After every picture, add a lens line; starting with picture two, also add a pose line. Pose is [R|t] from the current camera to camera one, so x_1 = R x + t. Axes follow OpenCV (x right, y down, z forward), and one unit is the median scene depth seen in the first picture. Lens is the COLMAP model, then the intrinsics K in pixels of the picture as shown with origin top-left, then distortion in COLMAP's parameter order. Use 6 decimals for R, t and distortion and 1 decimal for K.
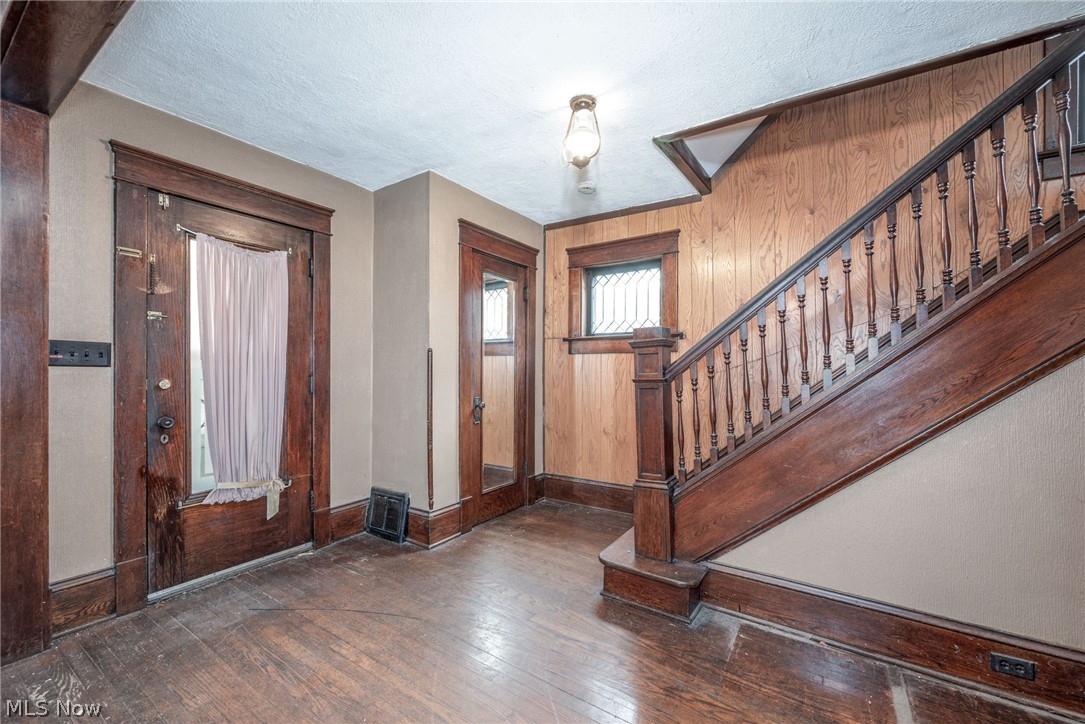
lens RADIAL K [[440.9, 0, 543.3], [0, 440.9, 358.3], [0, 0, 1]] dist [-0.000082, -0.000127]
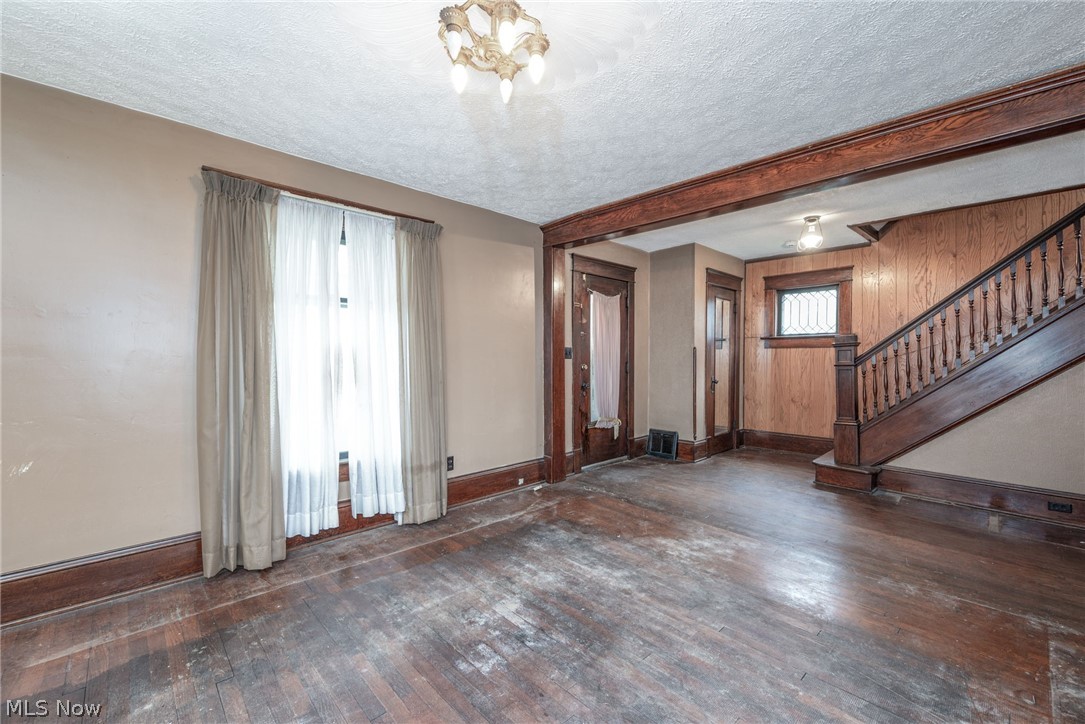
lens RADIAL K [[459.2, 0, 542.5], [0, 459.2, 362.0], [0, 0, 1]] dist [-0.001227, -0.000044]
pose [[0.979378, -0.002307, -0.202021, -0.487125], [0.008995, 0.999441, 0.032191, -0.027167], [0.201834, -0.033345, 0.978852, -0.889185]]
